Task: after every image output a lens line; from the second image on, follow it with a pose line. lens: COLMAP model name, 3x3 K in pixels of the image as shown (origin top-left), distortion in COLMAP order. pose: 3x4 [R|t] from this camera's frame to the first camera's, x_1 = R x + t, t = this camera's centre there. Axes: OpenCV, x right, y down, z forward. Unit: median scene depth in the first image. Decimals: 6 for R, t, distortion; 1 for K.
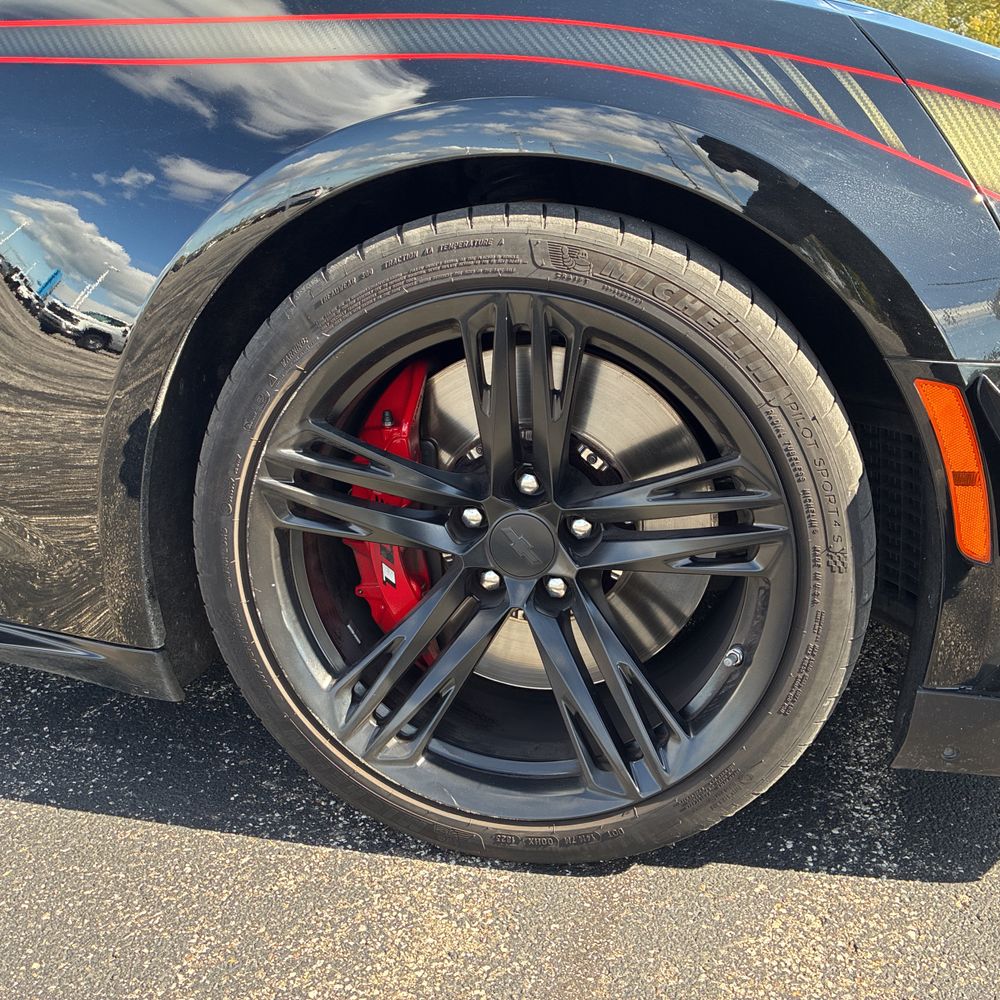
lens RADIAL K [[1012.1, 0, 531.0], [0, 1012.1, 477.6], [0, 0, 1]] dist [0.023599, 0.000000]
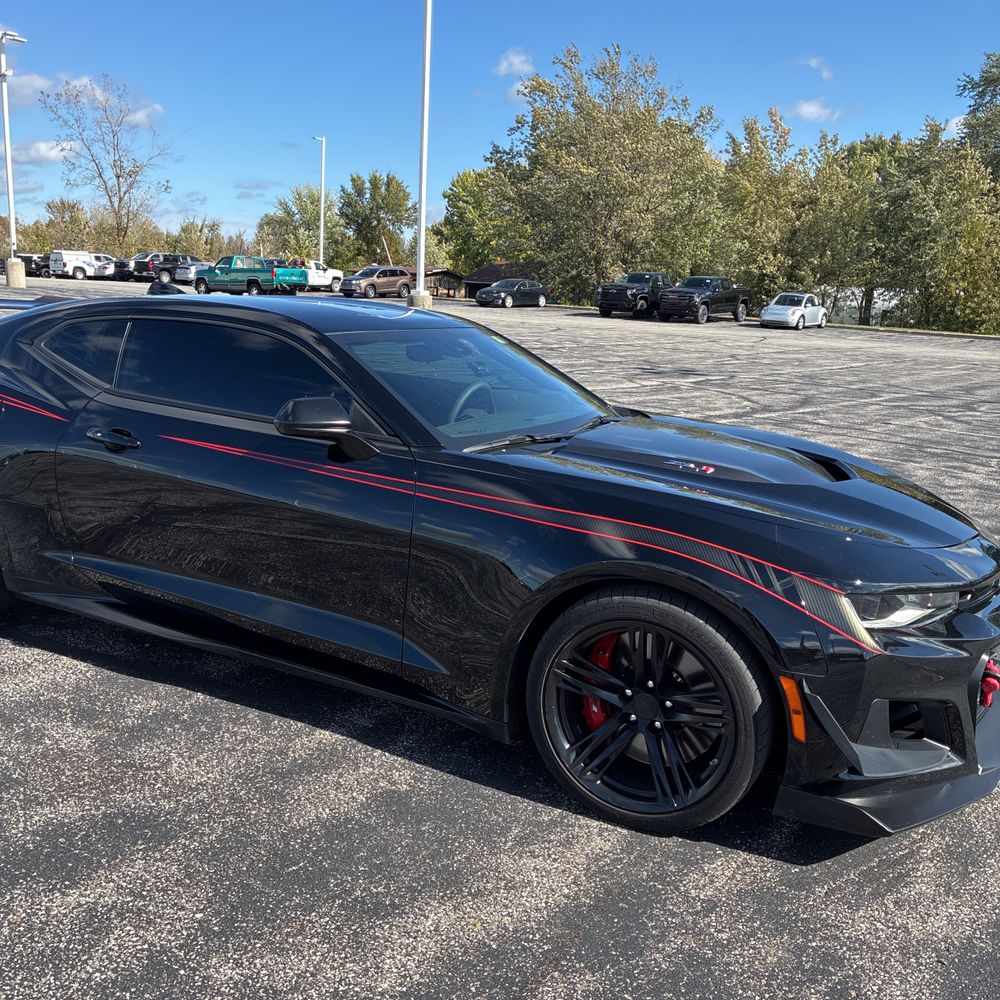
lens RADIAL K [[1012.1, 0, 519.8], [0, 1012.1, 492.1], [0, 0, 1]] dist [0.023599, 0.000000]
pose [[0.964234, 0.106064, -0.242906, 0.258851], [-0.121471, 0.991369, -0.049313, -0.320140], [0.235579, 0.077056, 0.968796, -1.691127]]
